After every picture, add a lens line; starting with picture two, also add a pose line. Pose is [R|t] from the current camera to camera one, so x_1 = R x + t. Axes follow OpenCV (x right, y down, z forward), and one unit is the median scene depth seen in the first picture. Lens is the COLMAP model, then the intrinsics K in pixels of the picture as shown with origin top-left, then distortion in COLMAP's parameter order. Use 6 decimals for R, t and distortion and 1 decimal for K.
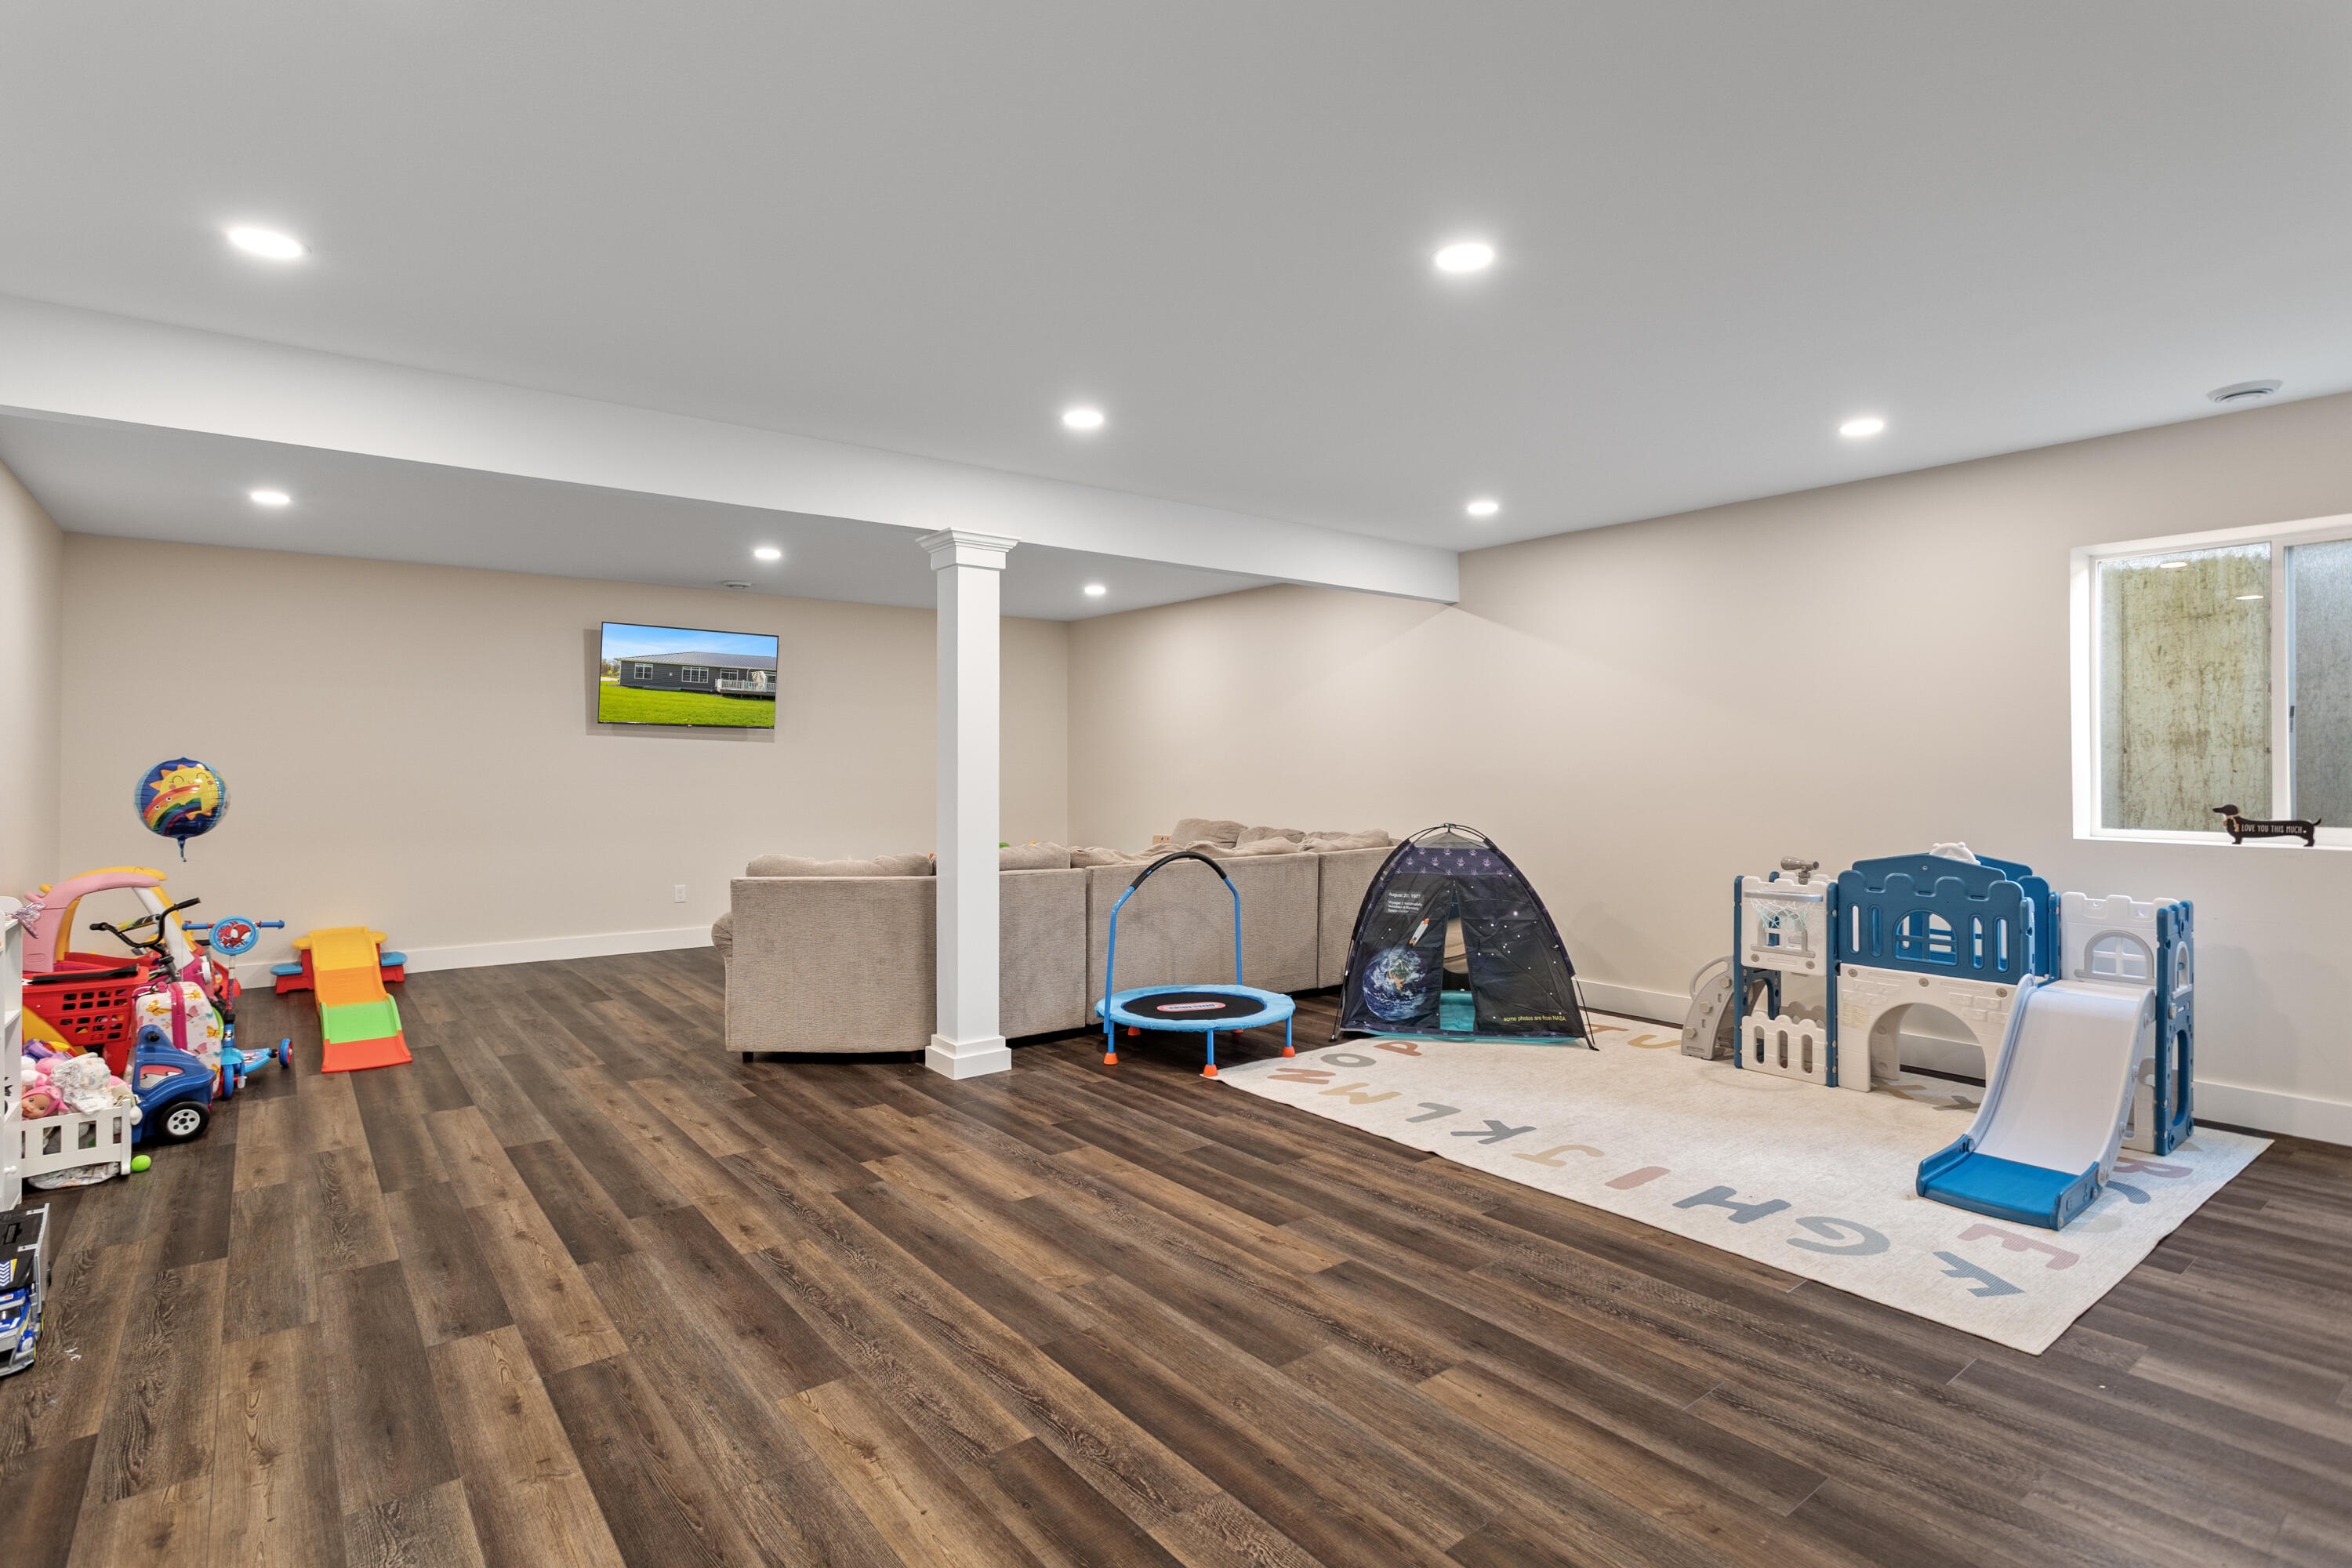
lens RADIAL K [[1182.3, 0, 1173.6], [0, 1182.3, 740.5], [0, 0, 1]] dist [-0.008021, 0.001081]
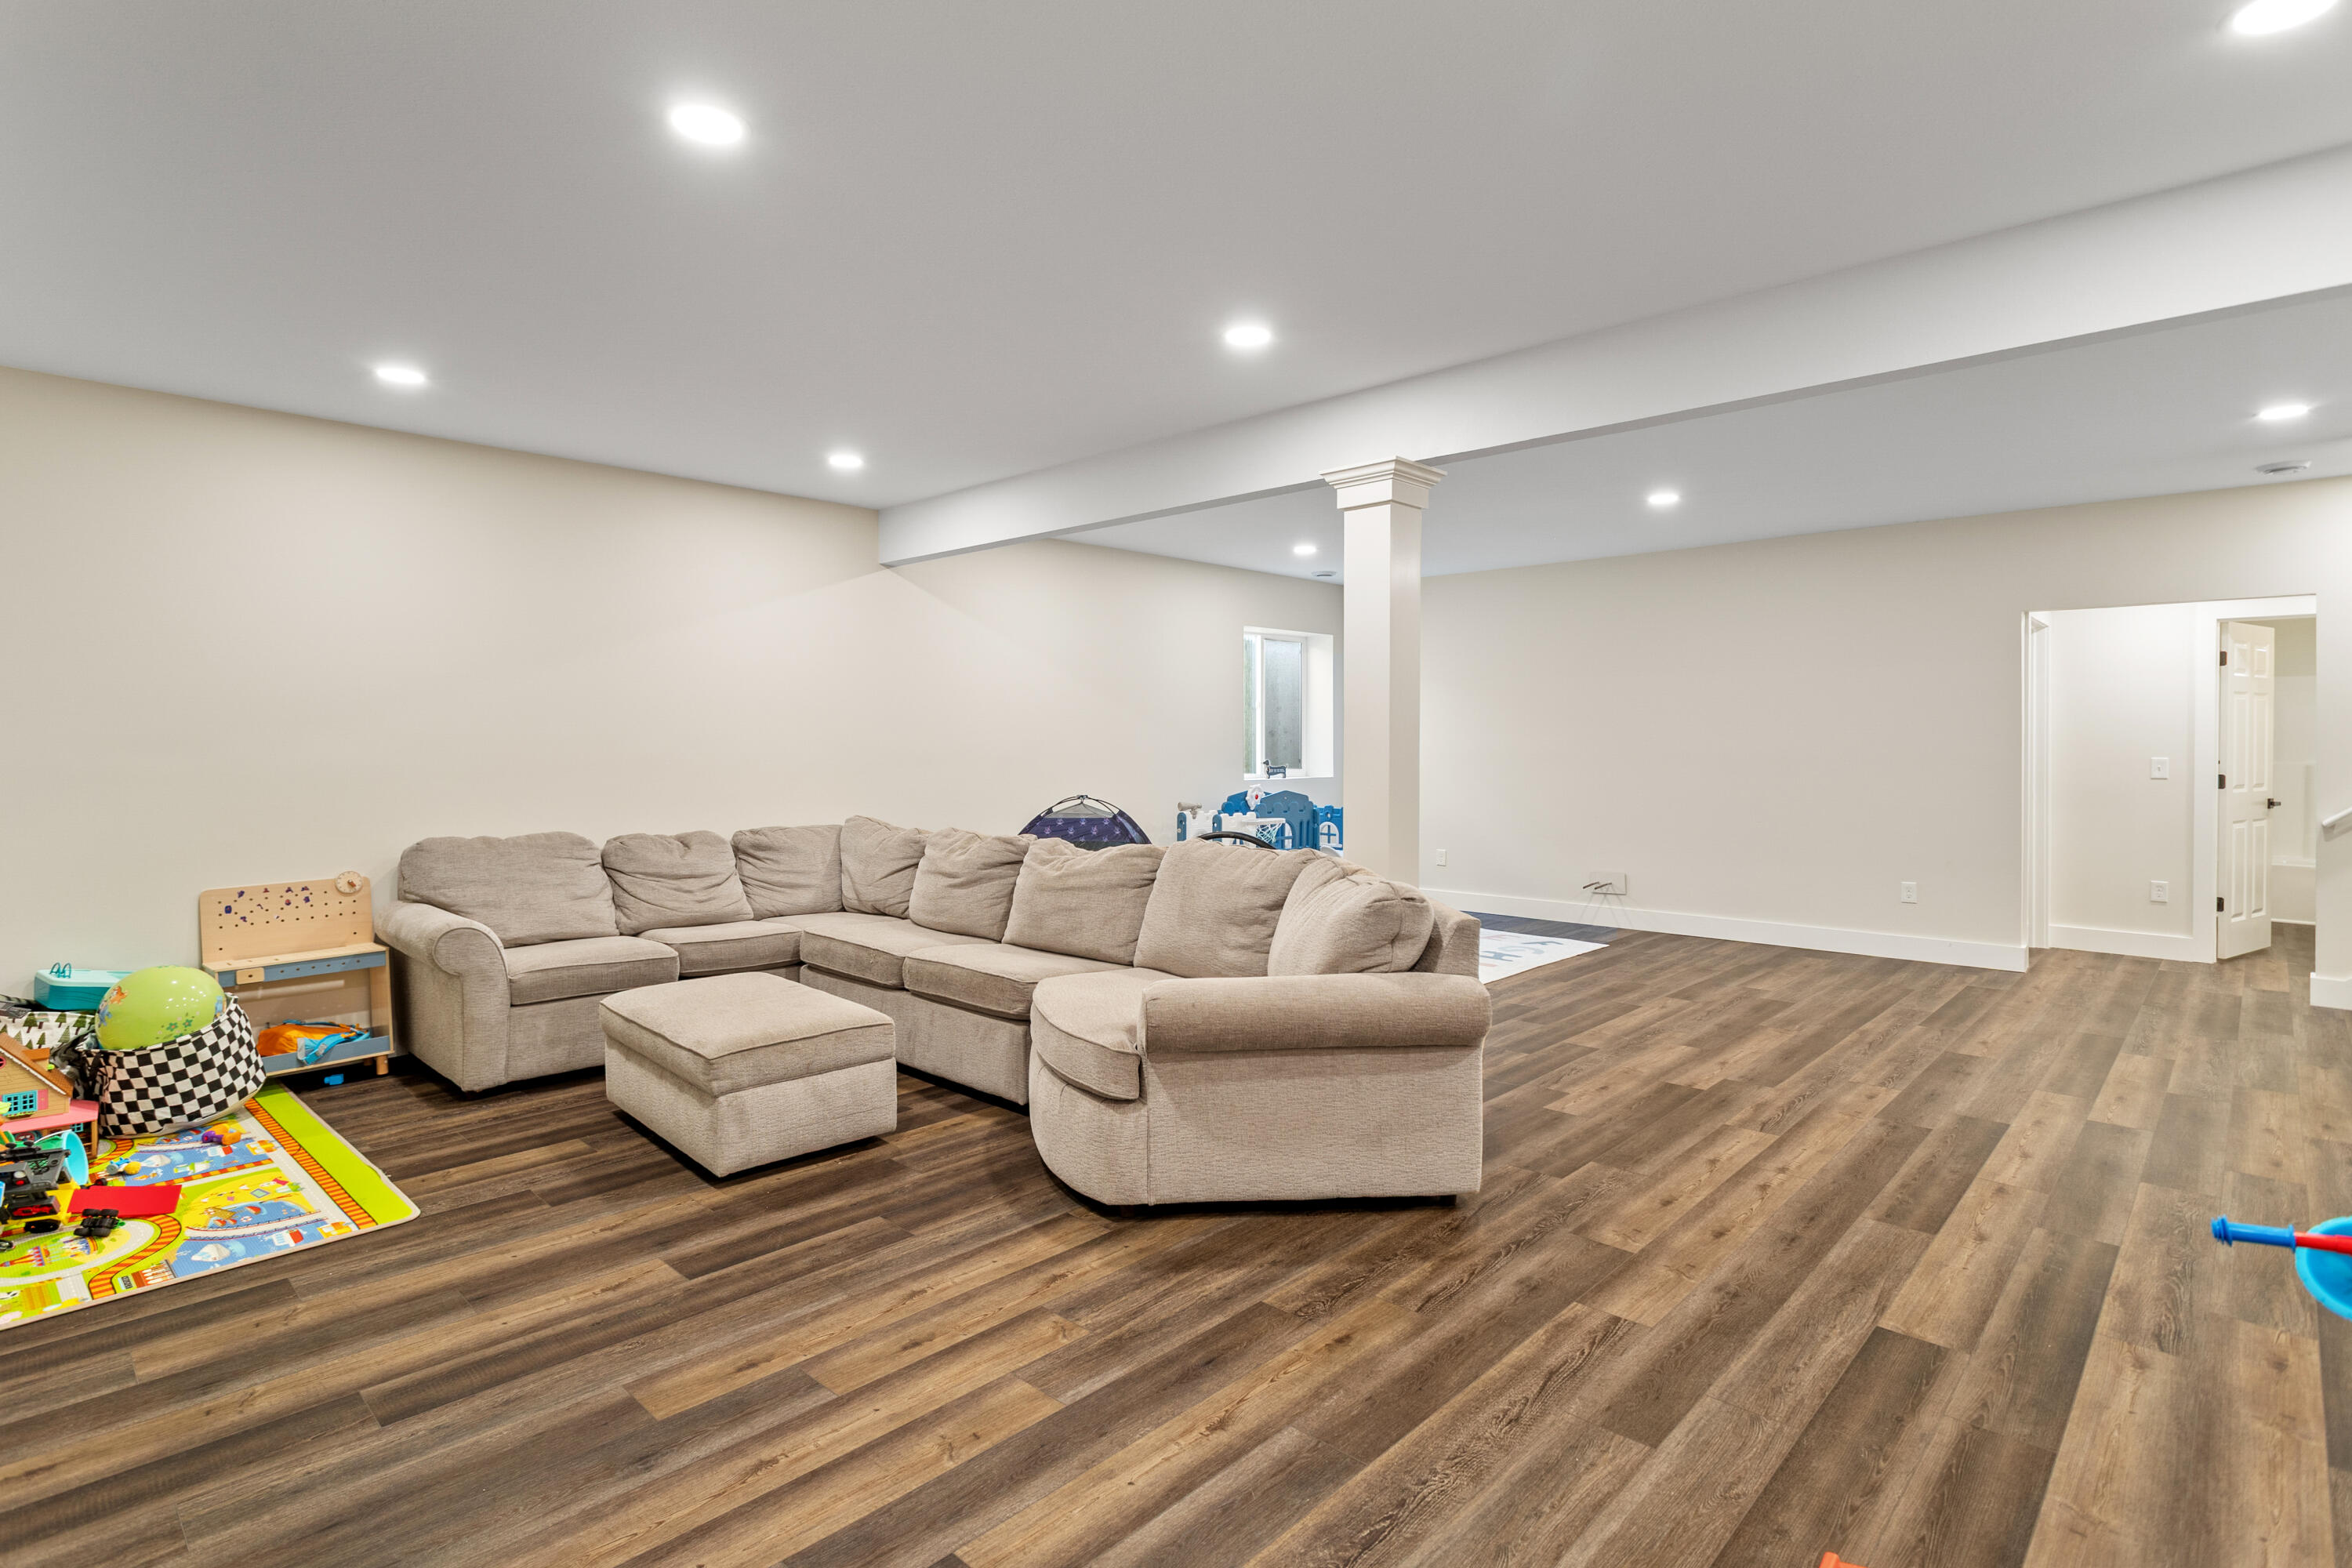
lens RADIAL K [[1182.3, 0, 1173.6], [0, 1182.3, 740.5], [0, 0, 1]] dist [-0.008021, 0.001081]
pose [[-0.160495, 0.000887, 0.987036, -1.182822], [-0.019239, 0.999807, -0.004027, 0.033123], [-0.986849, -0.019636, -0.160447, 1.535870]]
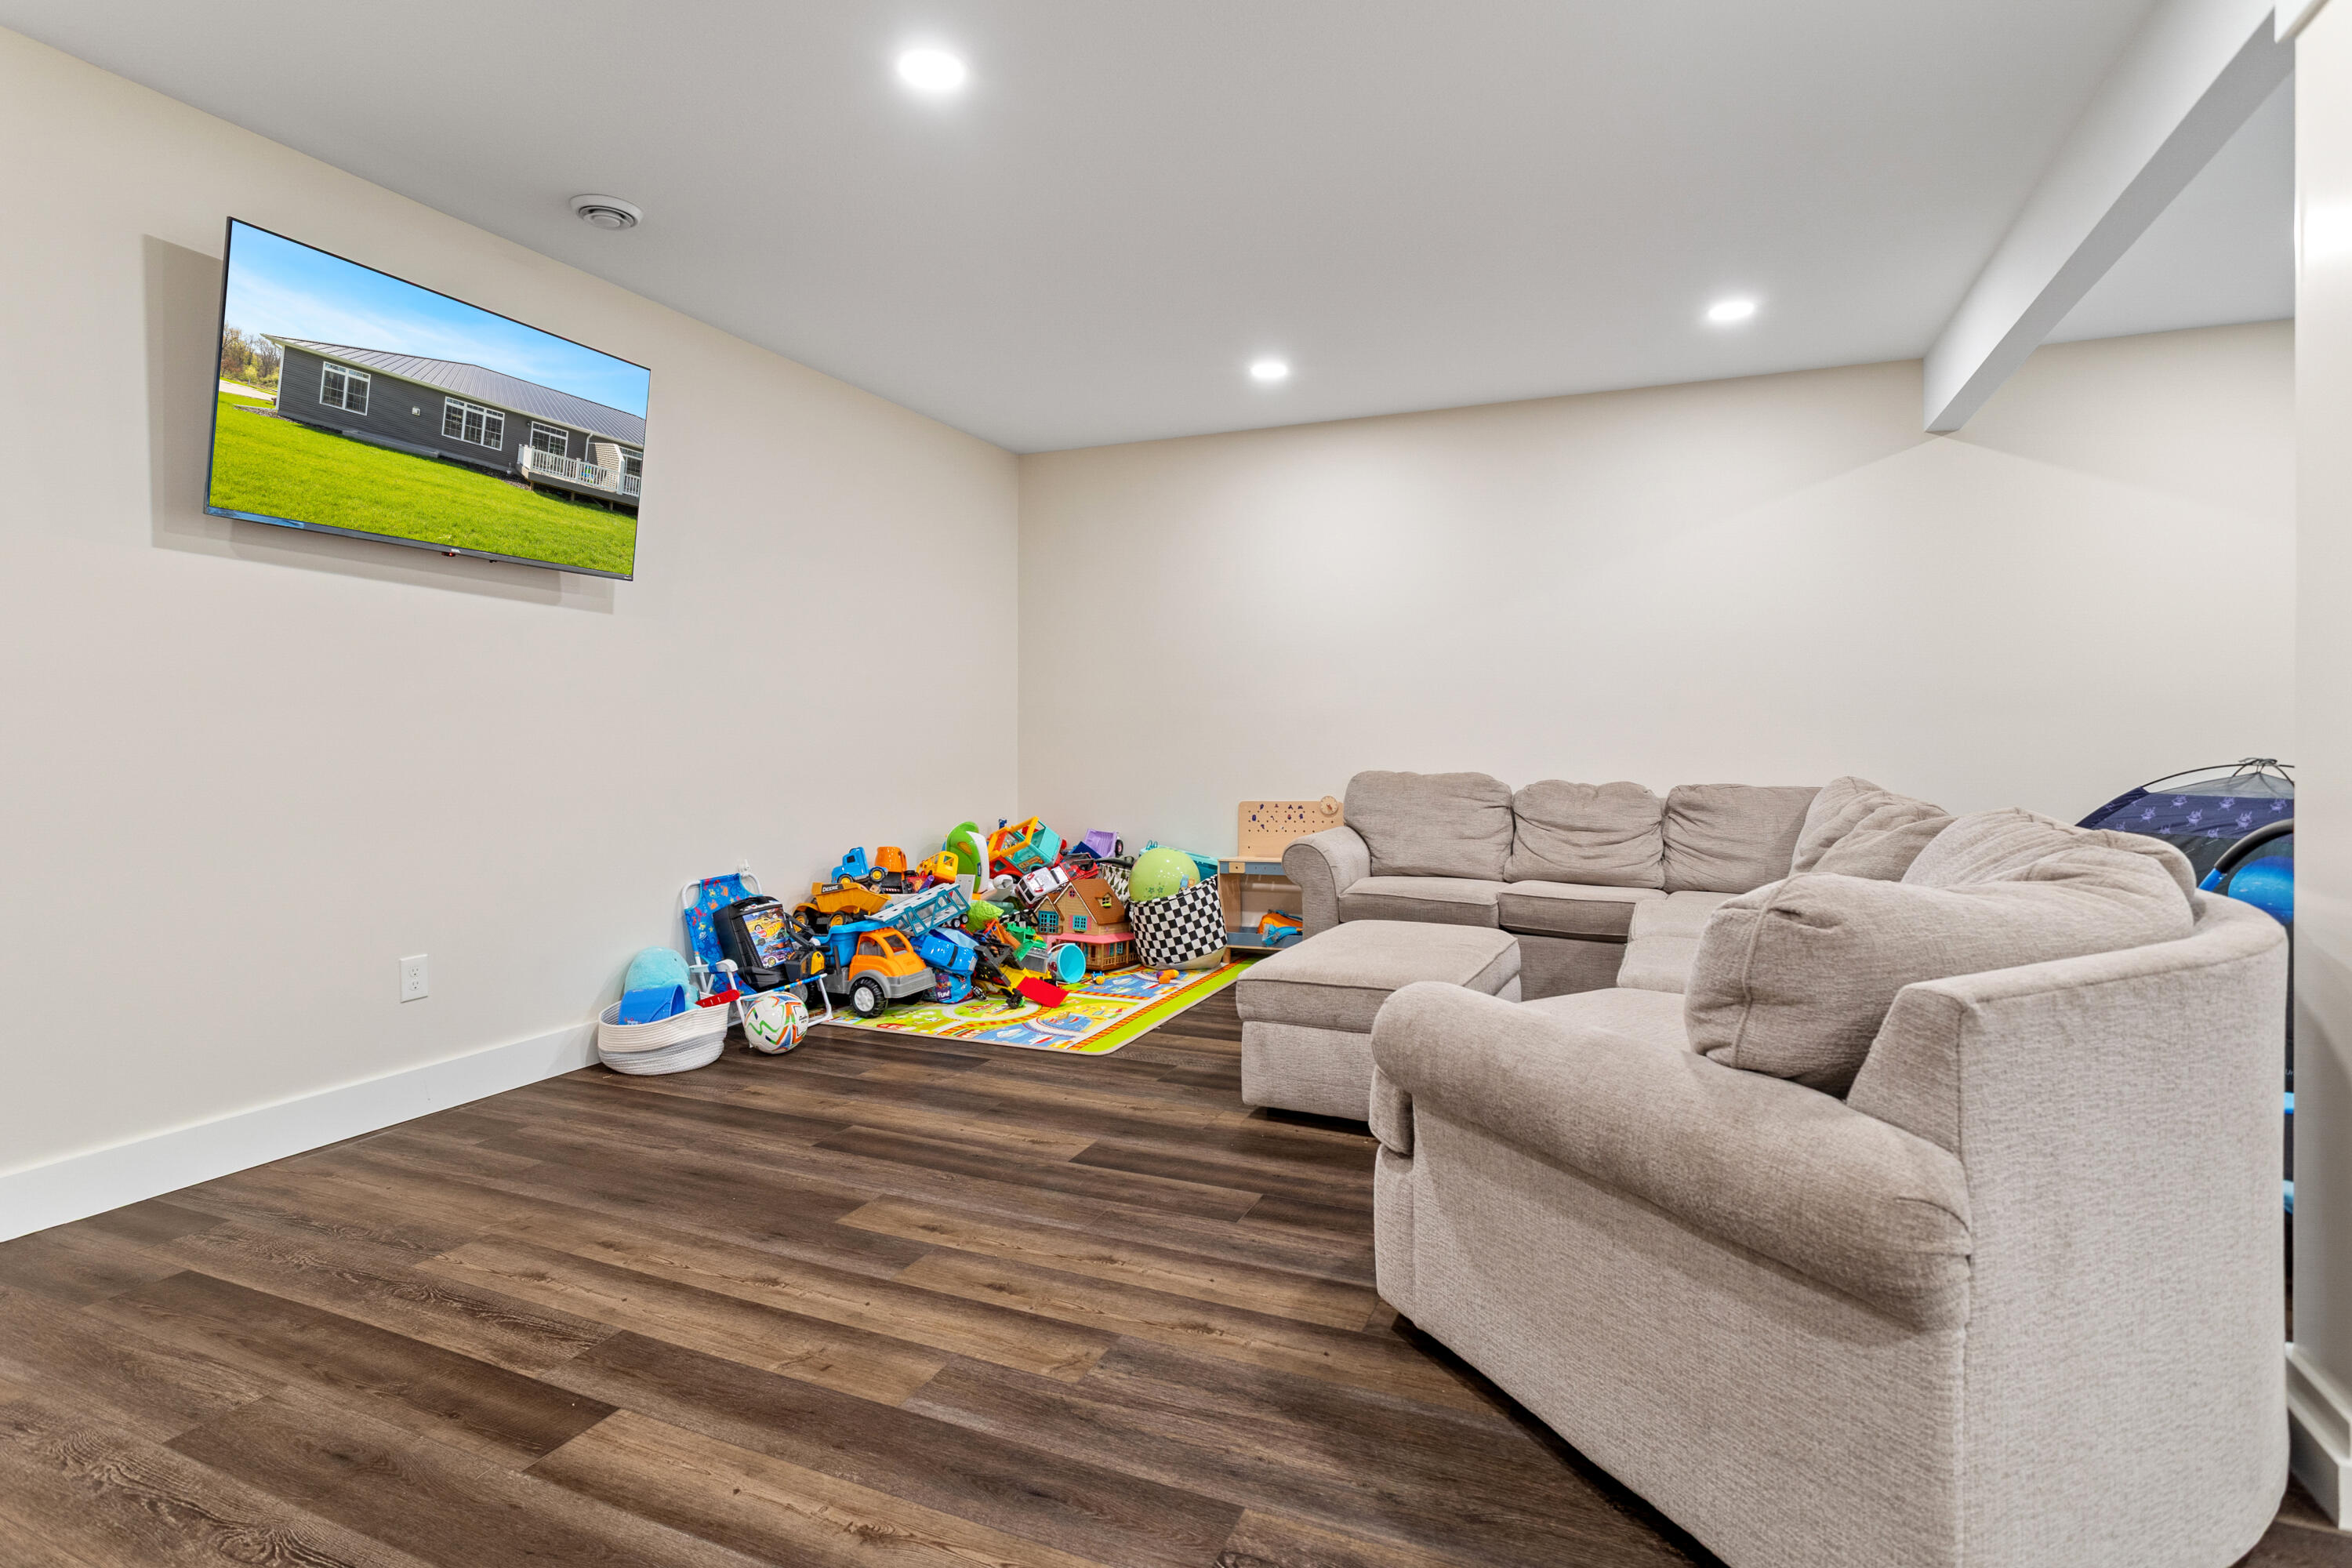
lens RADIAL K [[1182.3, 0, 1173.6], [0, 1182.3, 740.5], [0, 0, 1]] dist [-0.008021, 0.001081]
pose [[0.878051, 0.001204, 0.478566, -0.770127], [-0.012984, 0.999689, 0.021307, 0.076269], [-0.478391, -0.024922, 0.877793, 1.071817]]
